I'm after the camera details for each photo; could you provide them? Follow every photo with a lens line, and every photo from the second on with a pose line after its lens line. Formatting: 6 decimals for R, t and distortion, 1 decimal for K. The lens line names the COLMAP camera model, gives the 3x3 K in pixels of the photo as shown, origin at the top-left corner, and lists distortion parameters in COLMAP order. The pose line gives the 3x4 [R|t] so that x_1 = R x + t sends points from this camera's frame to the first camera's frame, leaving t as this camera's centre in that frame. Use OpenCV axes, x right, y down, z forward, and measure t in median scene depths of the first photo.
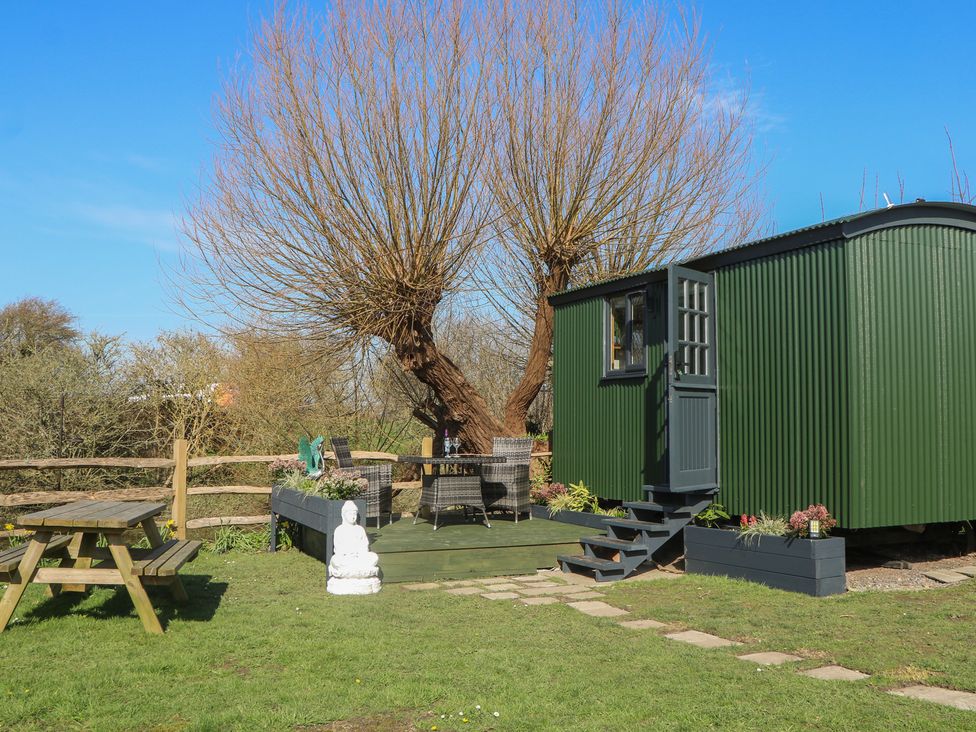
lens RADIAL K [[966.5, 0, 488.0], [0, 966.5, 366.0], [0, 0, 1]] dist [-0.132322, 0.002884]
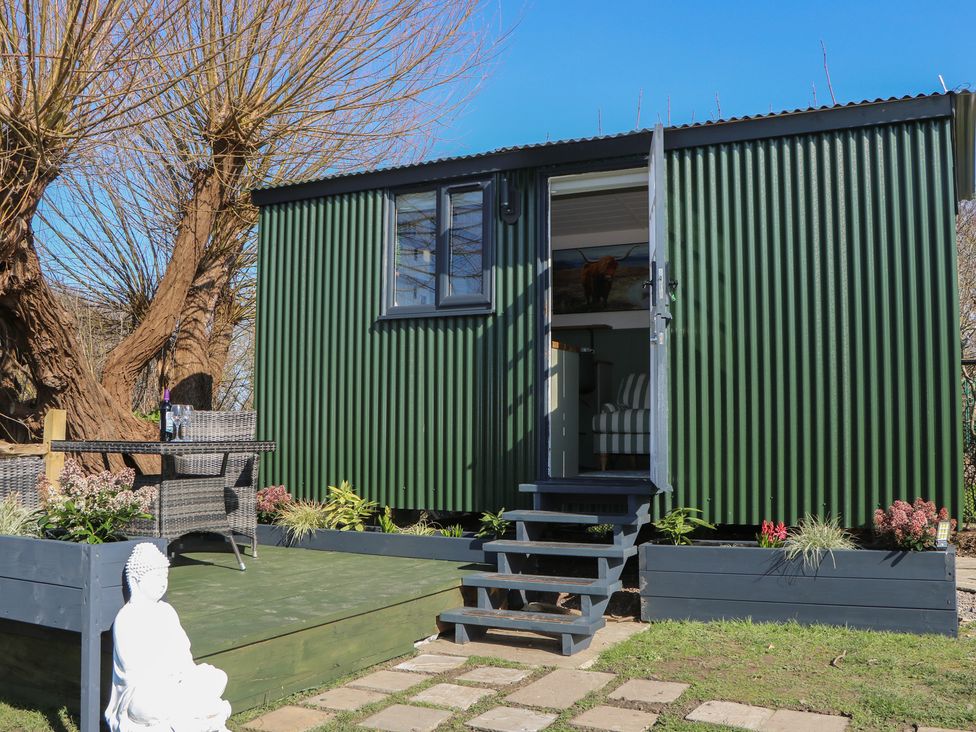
lens RADIAL K [[966.5, 0, 488.0], [0, 966.5, 366.0], [0, 0, 1]] dist [-0.132322, 0.002884]
pose [[0.788727, 0.038787, 0.613518, -0.226906], [-0.039348, 0.999146, -0.012582, 0.052660], [-0.613482, -0.014217, 0.789580, 0.485974]]
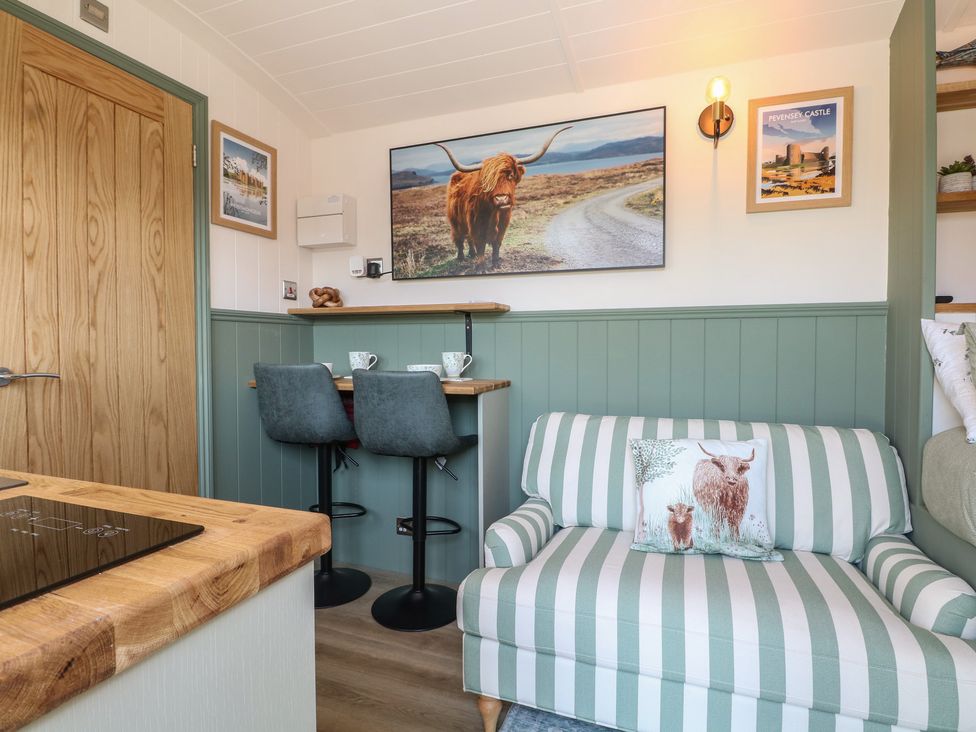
lens RADIAL K [[519.3, 0, 488.0], [0, 519.3, 366.0], [0, 0, 1]] dist [-0.002810, -0.000332]
pose [[0.713690, -0.030297, 0.699806, 0.158067], [-0.040182, 0.995648, 0.084084, 0.015681], [-0.699308, -0.088130, 0.709367, 0.877192]]
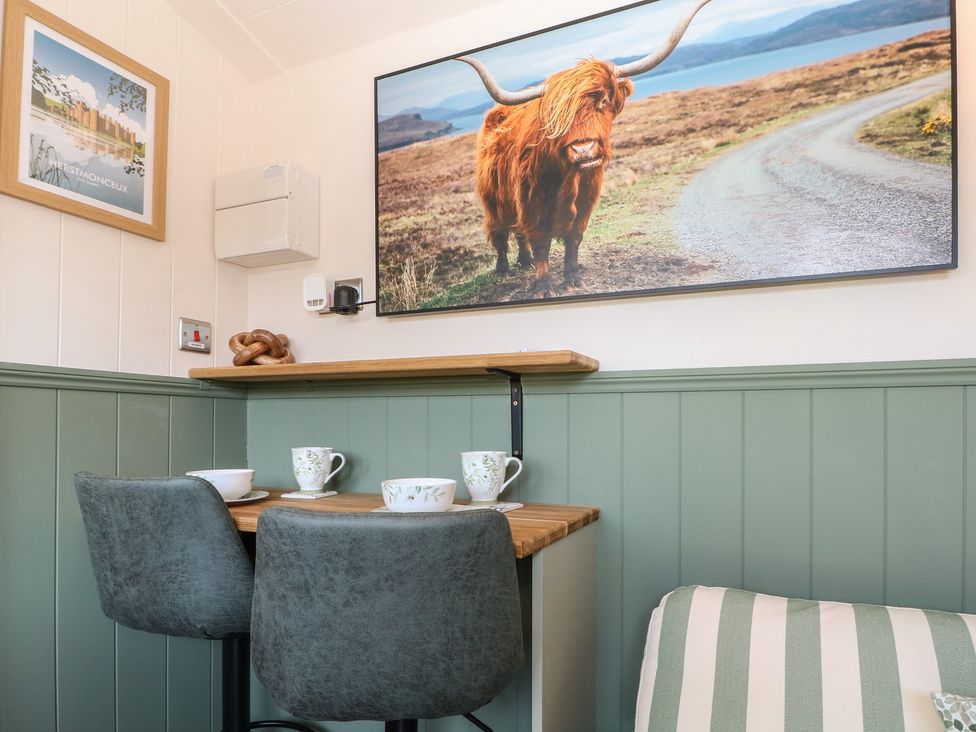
lens RADIAL K [[718.2, 0, 434.4], [0, 718.2, 425.2], [0, 0, 1]] dist [-0.003899, -0.003457]
pose [[0.816925, 0.008534, 0.576681, 0.197098], [-0.040724, 0.998248, 0.042917, 0.016954], [-0.575305, -0.058544, 0.815841, 0.917823]]
